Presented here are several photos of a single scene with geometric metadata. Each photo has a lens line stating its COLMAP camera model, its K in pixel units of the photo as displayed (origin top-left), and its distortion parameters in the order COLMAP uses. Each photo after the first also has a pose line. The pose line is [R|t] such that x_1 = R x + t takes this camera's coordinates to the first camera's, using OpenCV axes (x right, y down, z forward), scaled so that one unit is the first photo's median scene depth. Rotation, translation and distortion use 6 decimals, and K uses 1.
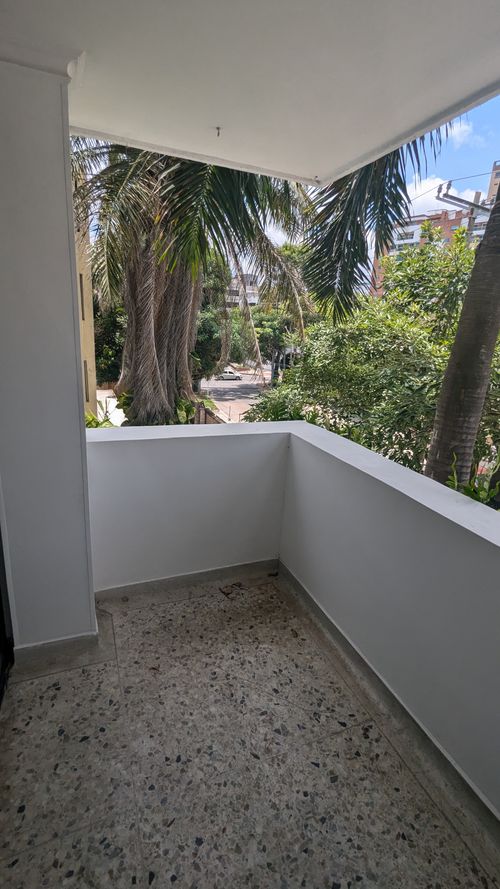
lens RADIAL K [[418.5, 0, 250.7], [0, 418.5, 444.5], [0, 0, 1]] dist [0.002922, -0.000123]
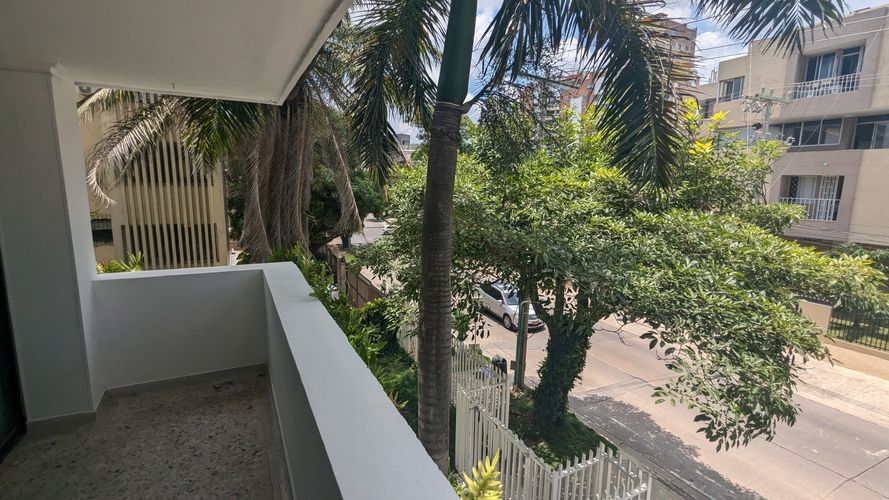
lens RADIAL K [[418.5, 0, 442.5], [0, 418.5, 250.8], [0, 0, 1]] dist [0.002922, -0.000123]
pose [[0.996581, -0.046685, 0.068168, 0.686769], [0.054053, 0.992397, -0.110574, 0.114914], [-0.062487, 0.113881, 0.991527, -0.519286]]
